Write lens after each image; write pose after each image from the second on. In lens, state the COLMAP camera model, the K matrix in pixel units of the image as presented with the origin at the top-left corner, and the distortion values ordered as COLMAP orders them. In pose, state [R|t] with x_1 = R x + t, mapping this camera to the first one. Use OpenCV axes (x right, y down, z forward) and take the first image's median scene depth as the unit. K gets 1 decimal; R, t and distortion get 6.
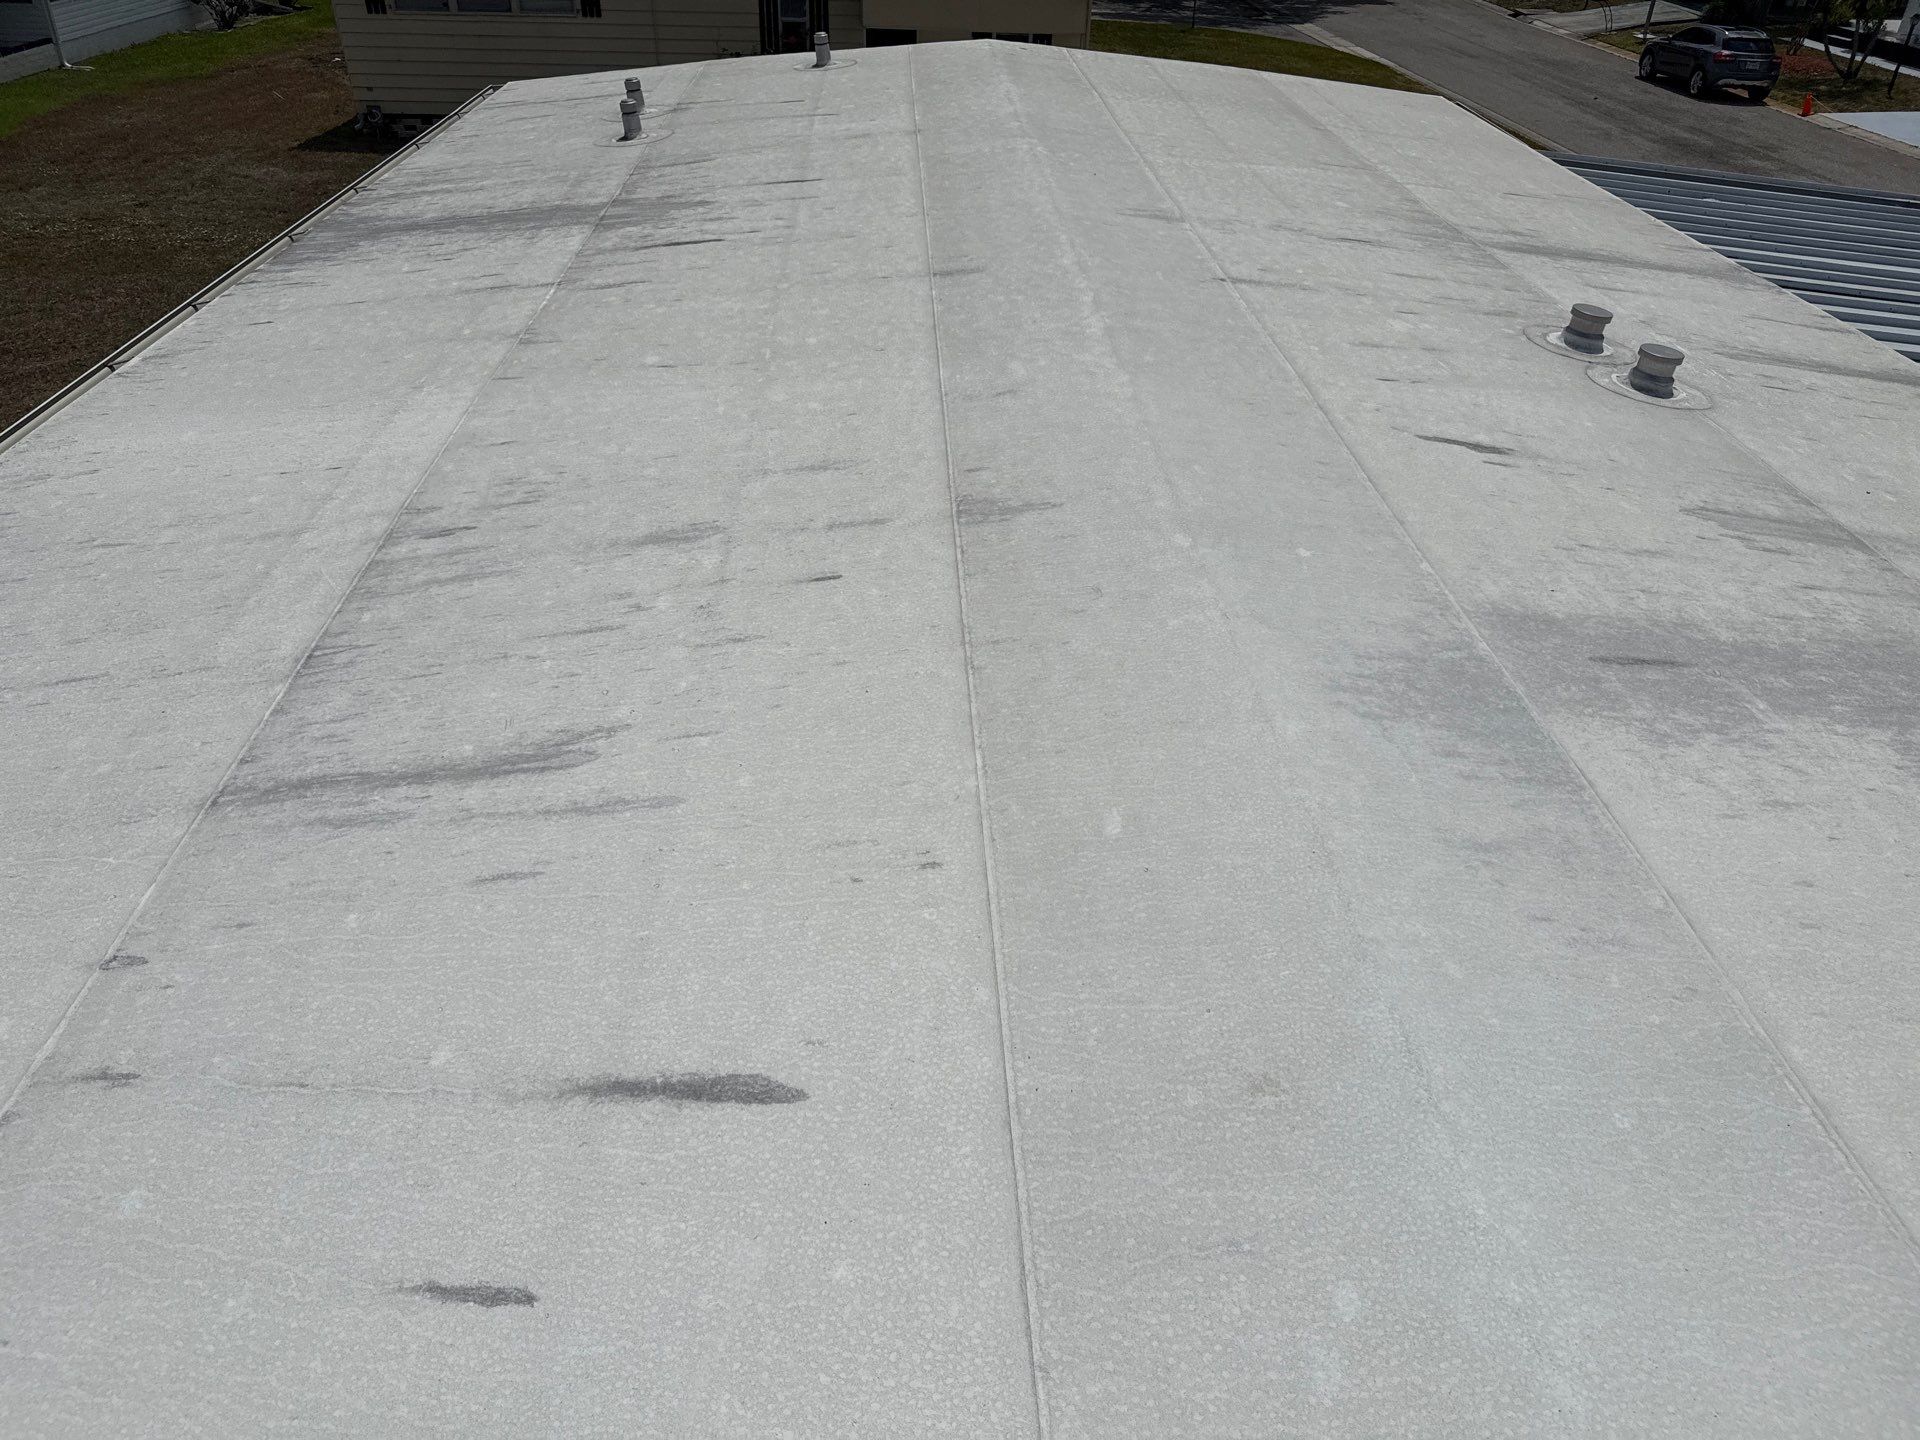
lens RADIAL K [[1359.0, 0, 956.2], [0, 1359.0, 728.2], [0, 0, 1]] dist [0.005278, -0.010600]
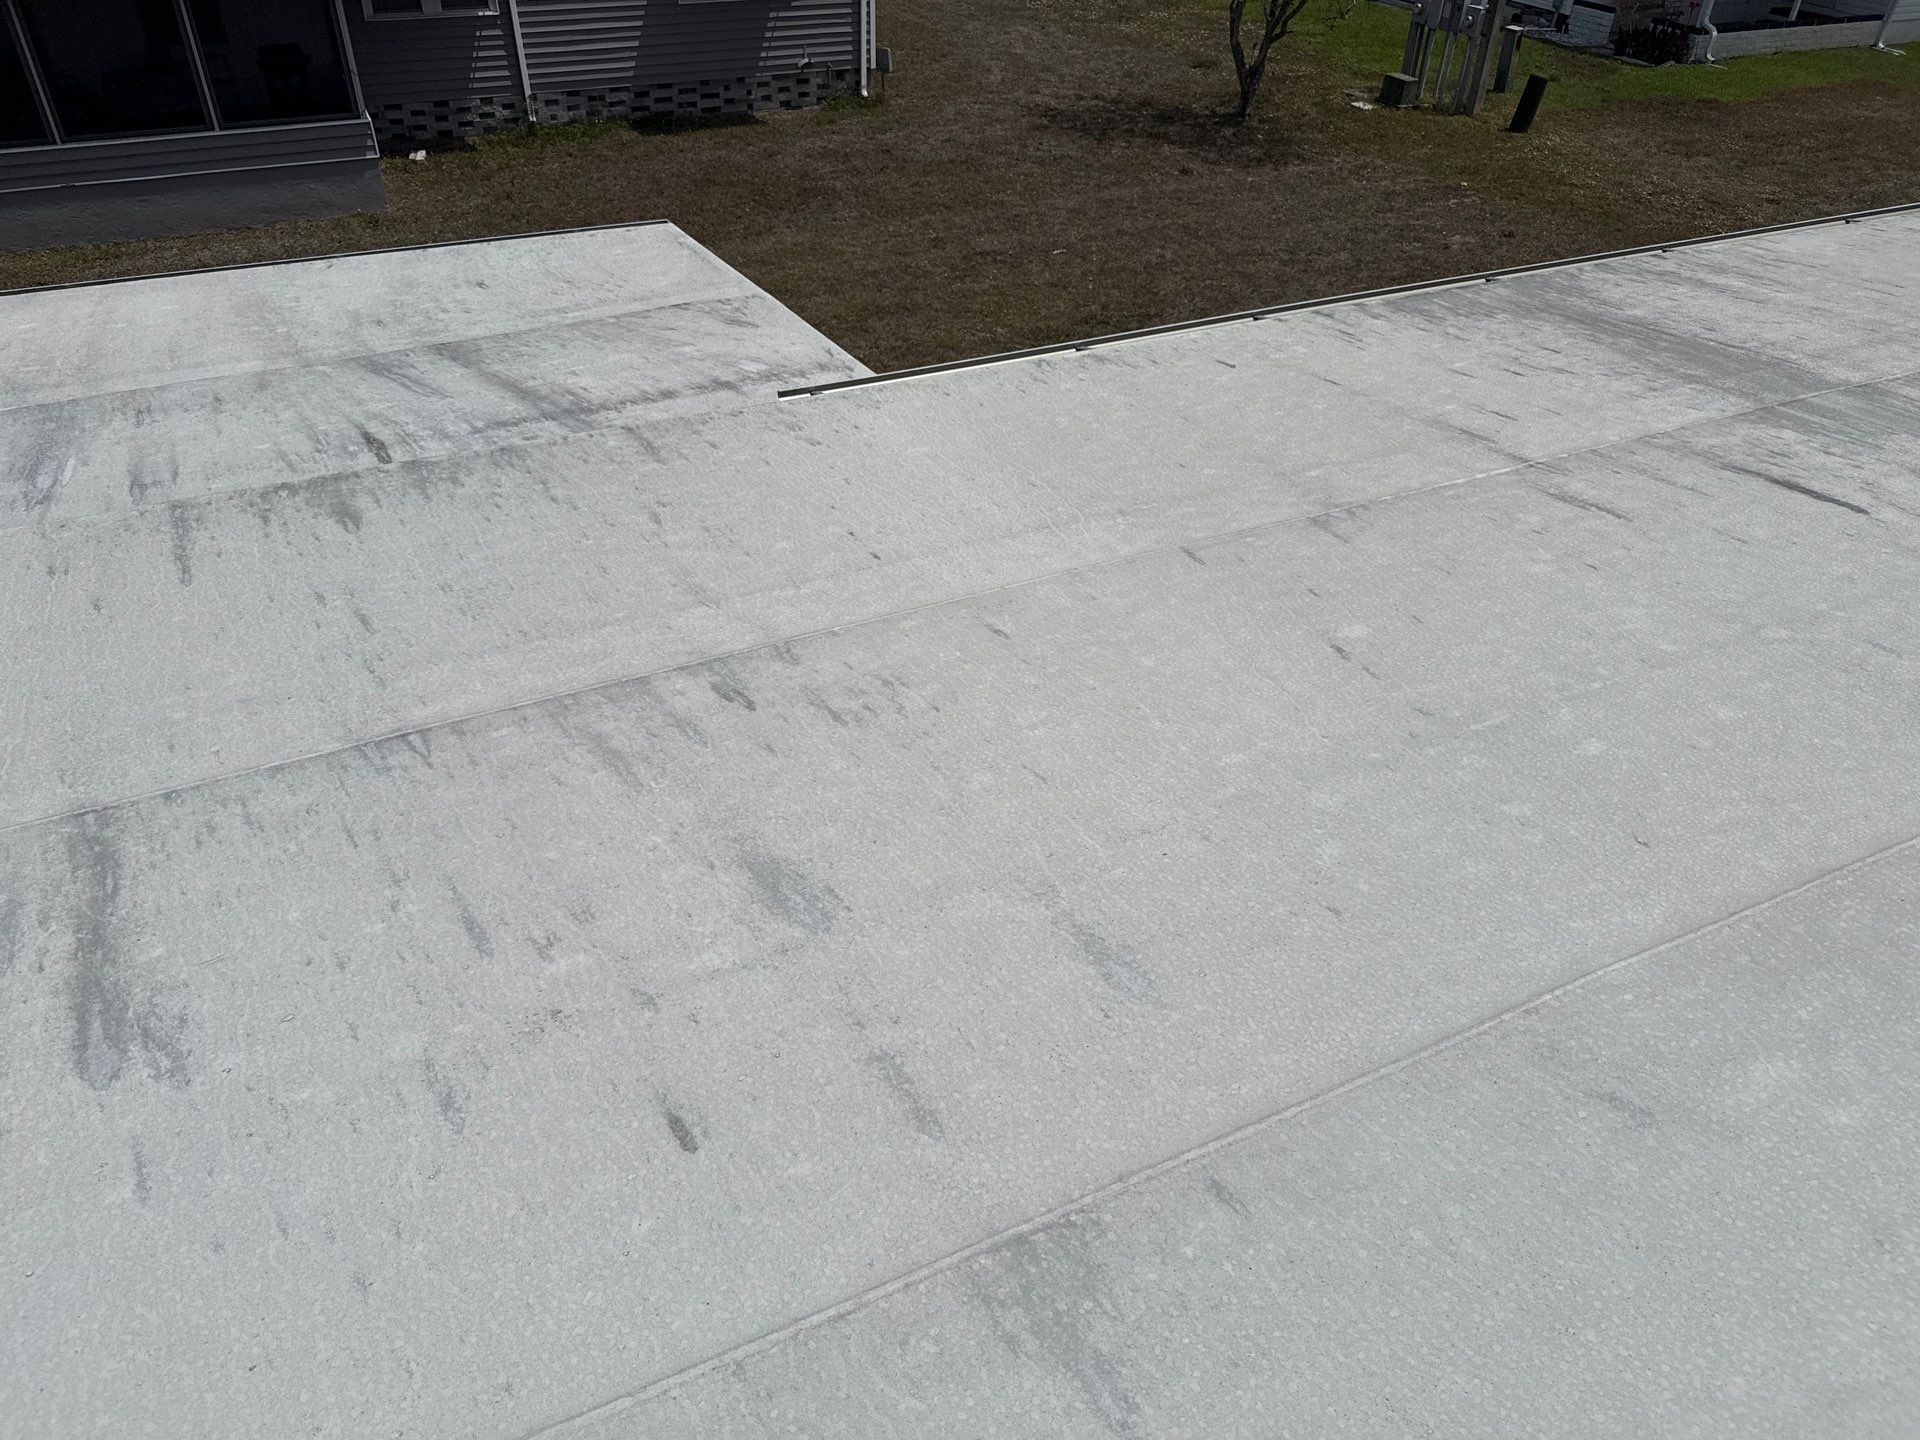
lens RADIAL K [[1359.0, 0, 946.1], [0, 1359.0, 715.5], [0, 0, 1]] dist [0.005278, -0.010600]
pose [[0.395936, 0.536397, -0.745327, 0.071482], [-0.527419, 0.797264, 0.293597, -0.126022], [0.751707, 0.276854, 0.598572, 0.194560]]
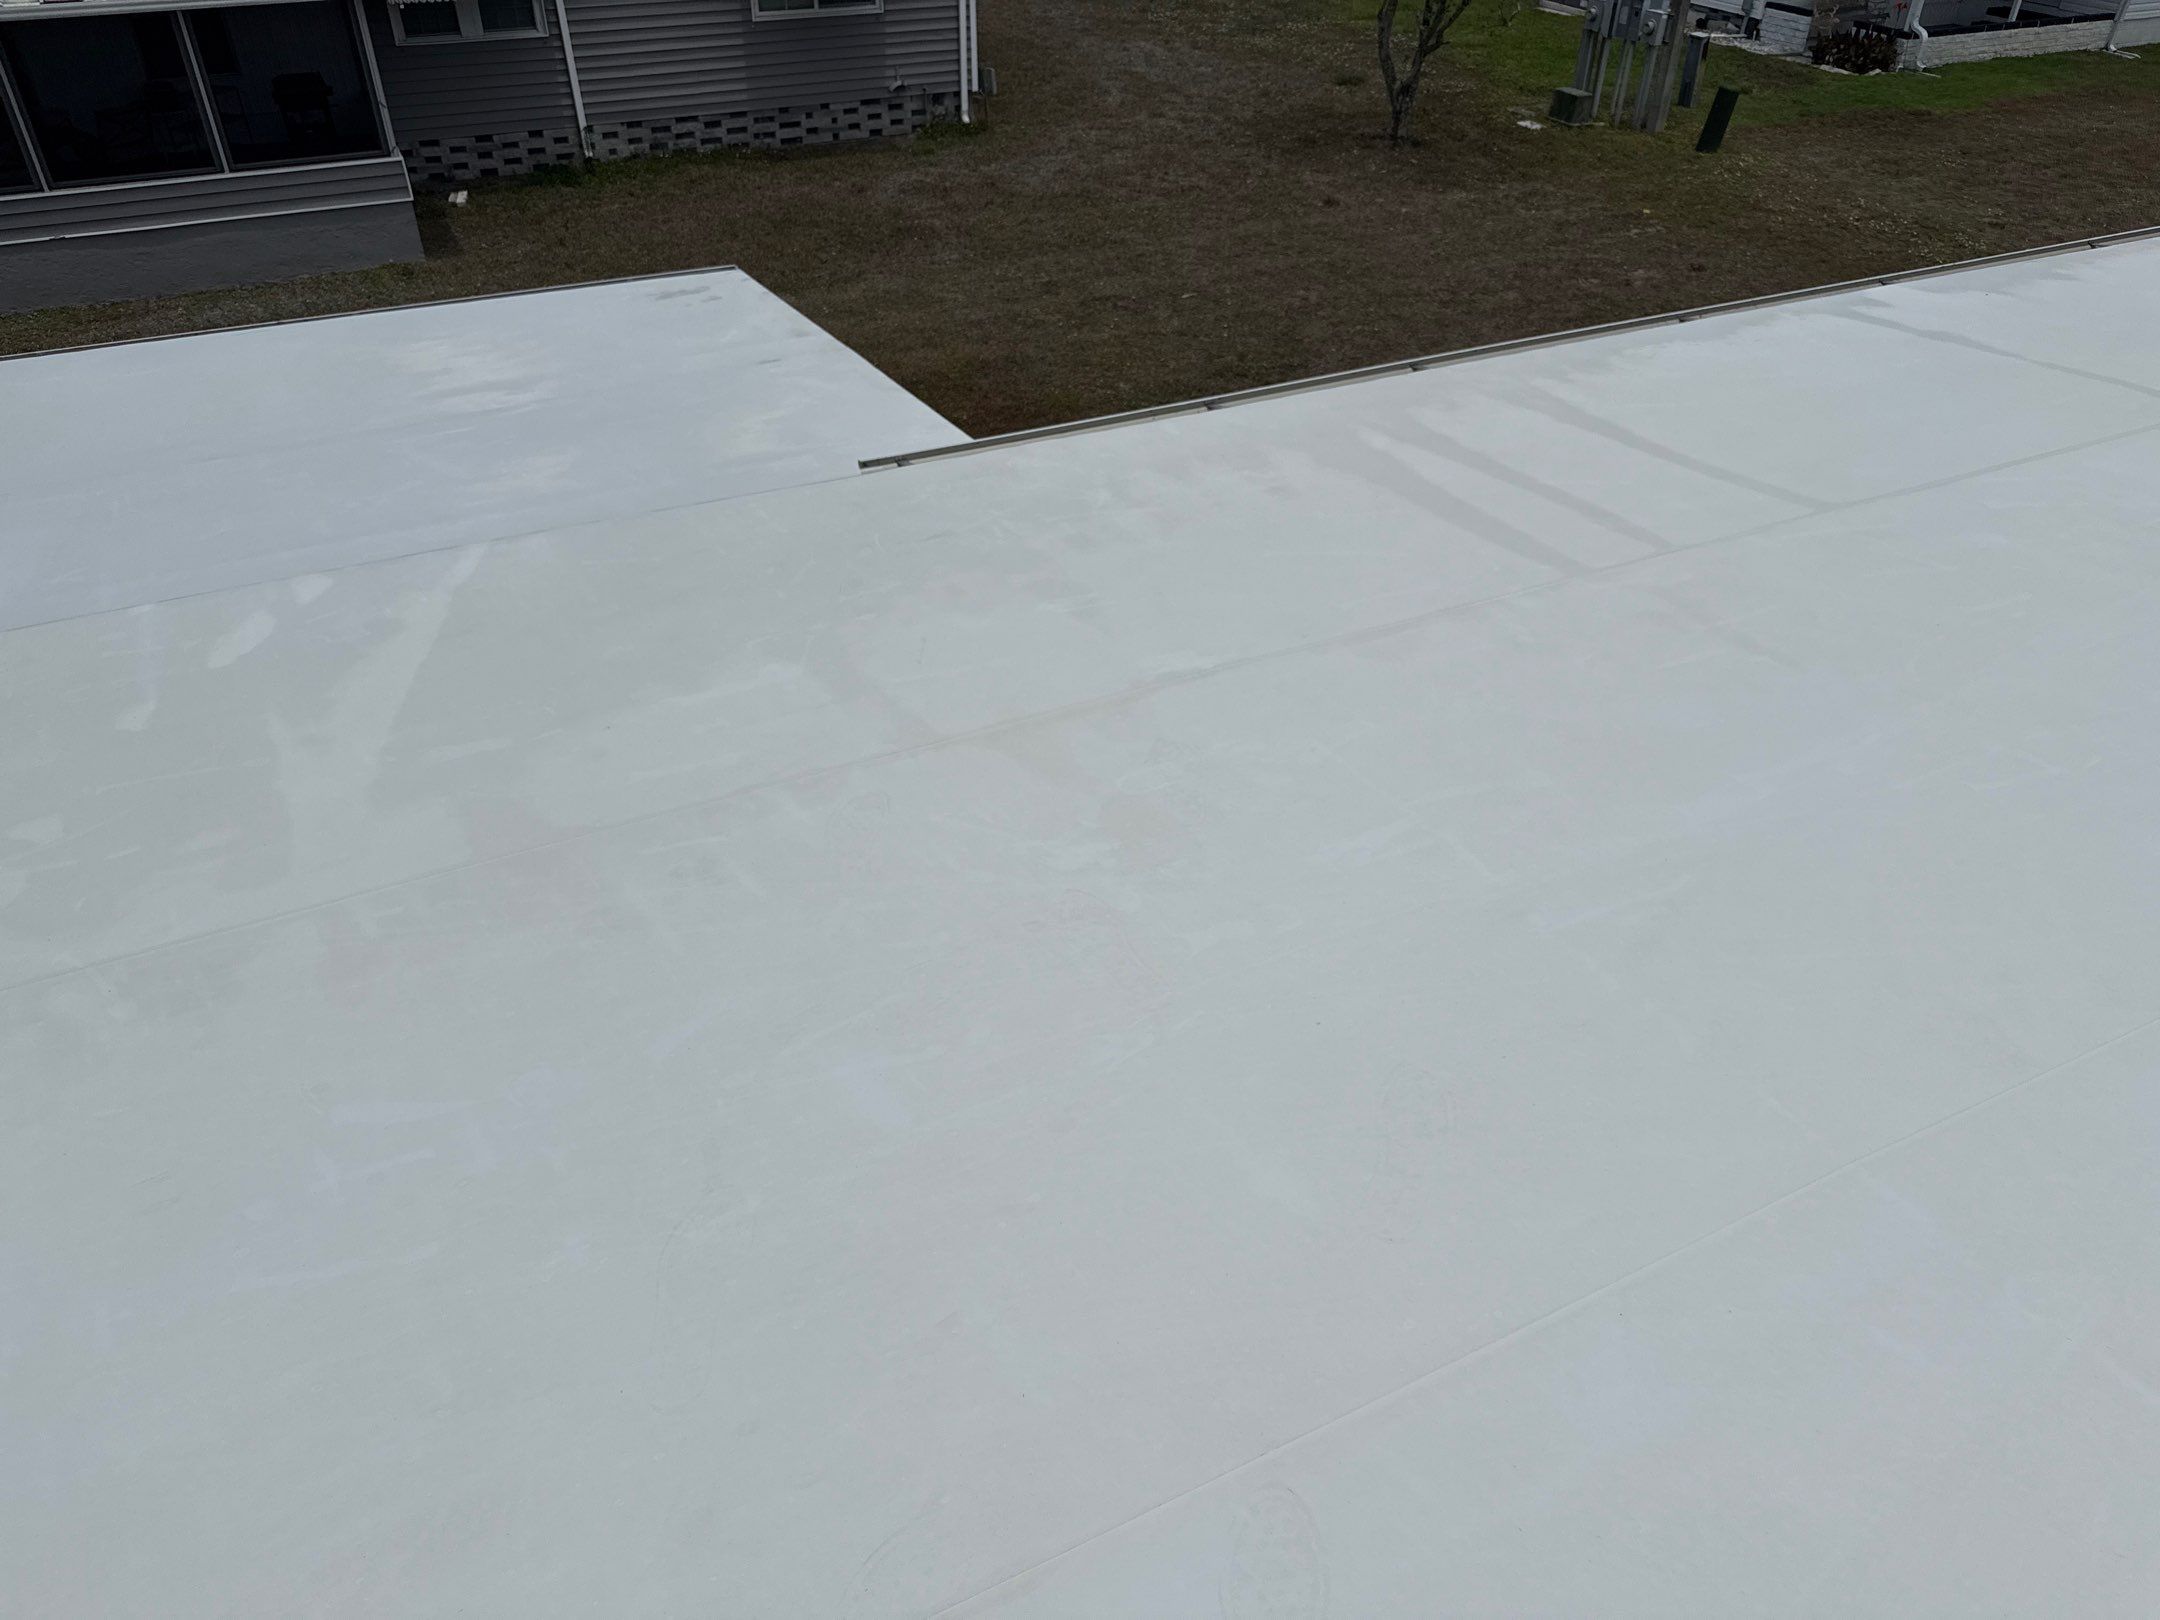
lens RADIAL K [[1528.8, 0, 1079.7], [0, 1528.8, 815.6], [0, 0, 1]] dist [0.005278, -0.010600]
pose [[0.408505, 0.527843, -0.744651, 0.059565], [-0.514878, 0.806897, 0.289512, -0.126959], [0.753674, 0.265138, 0.601397, 0.203828]]
